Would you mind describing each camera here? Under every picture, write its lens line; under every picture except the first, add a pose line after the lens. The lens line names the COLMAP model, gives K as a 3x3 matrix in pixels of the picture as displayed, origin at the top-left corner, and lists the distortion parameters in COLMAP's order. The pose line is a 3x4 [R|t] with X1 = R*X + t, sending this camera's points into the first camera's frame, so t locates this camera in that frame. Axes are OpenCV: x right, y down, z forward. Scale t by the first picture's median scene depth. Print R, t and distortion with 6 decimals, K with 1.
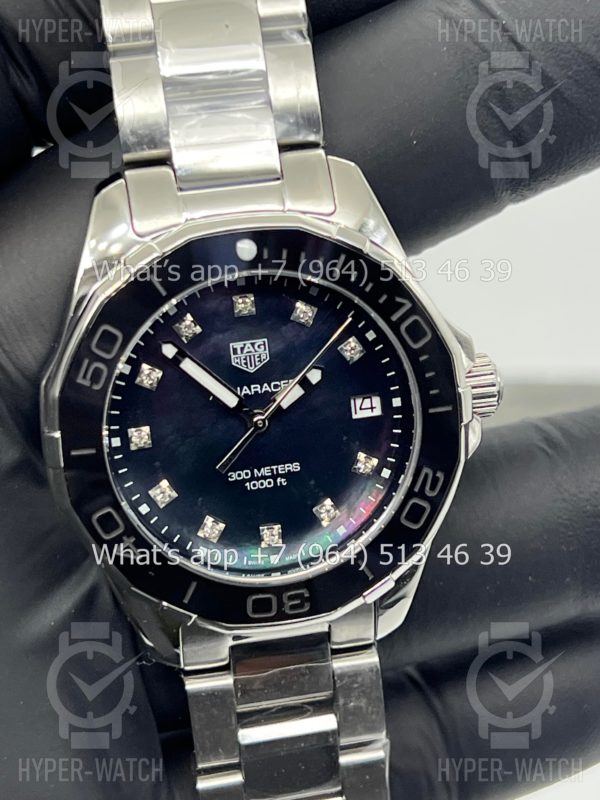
lens RADIAL K [[1856.0, 0, 300.0], [0, 1856.0, 400.0], [0, 0, 1]] dist [0.231127, 0.037626]
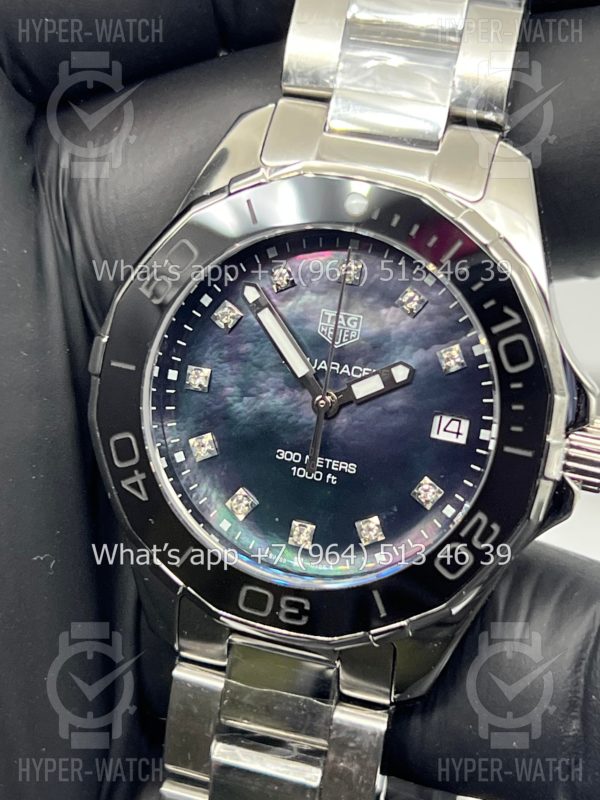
lens RADIAL K [[1856.0, 0, 300.0], [0, 1856.0, 400.0], [0, 0, 1]] dist [0.231127, 0.037626]
pose [[0.890001, 0.299810, -0.343528, 0.268990], [-0.334772, 0.941180, -0.045912, 0.054570], [0.309557, 0.155865, 0.938020, 0.169942]]
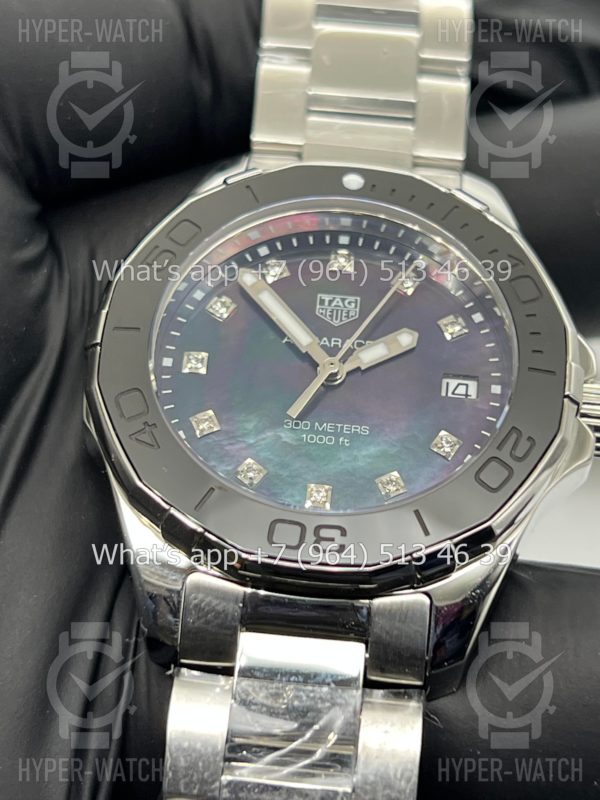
lens RADIAL K [[1856.0, 0, 300.0], [0, 1856.0, 400.0], [0, 0, 1]] dist [0.231127, 0.037626]
pose [[0.968569, 0.104544, -0.225711, 0.160213], [-0.224489, 0.758219, -0.612134, 0.554821], [0.107143, 0.643563, 0.757856, 0.350621]]
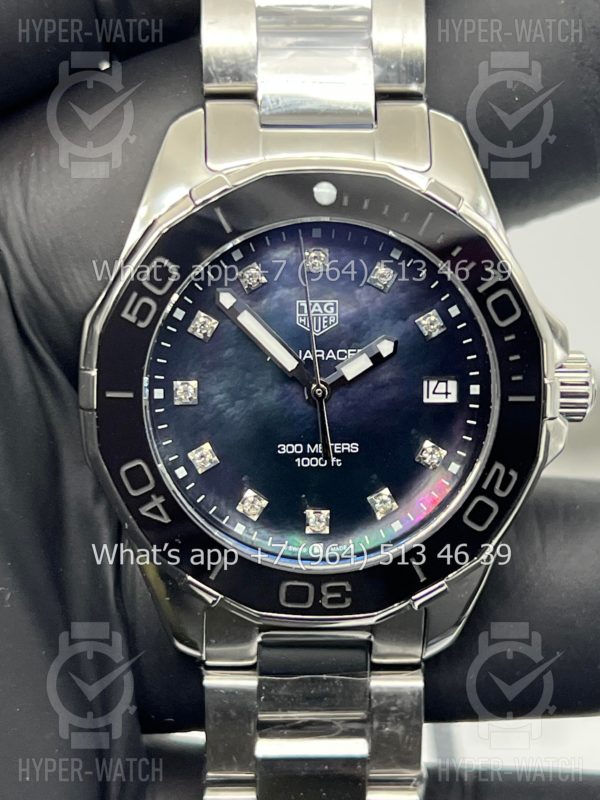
lens RADIAL K [[1856.0, 0, 300.0], [0, 1856.0, 400.0], [0, 0, 1]] dist [0.231127, 0.037626]
pose [[0.990439, 0.114754, -0.076564, 0.038320], [-0.120549, 0.989799, -0.075930, 0.085283], [0.067070, 0.084434, 0.994169, 0.105671]]
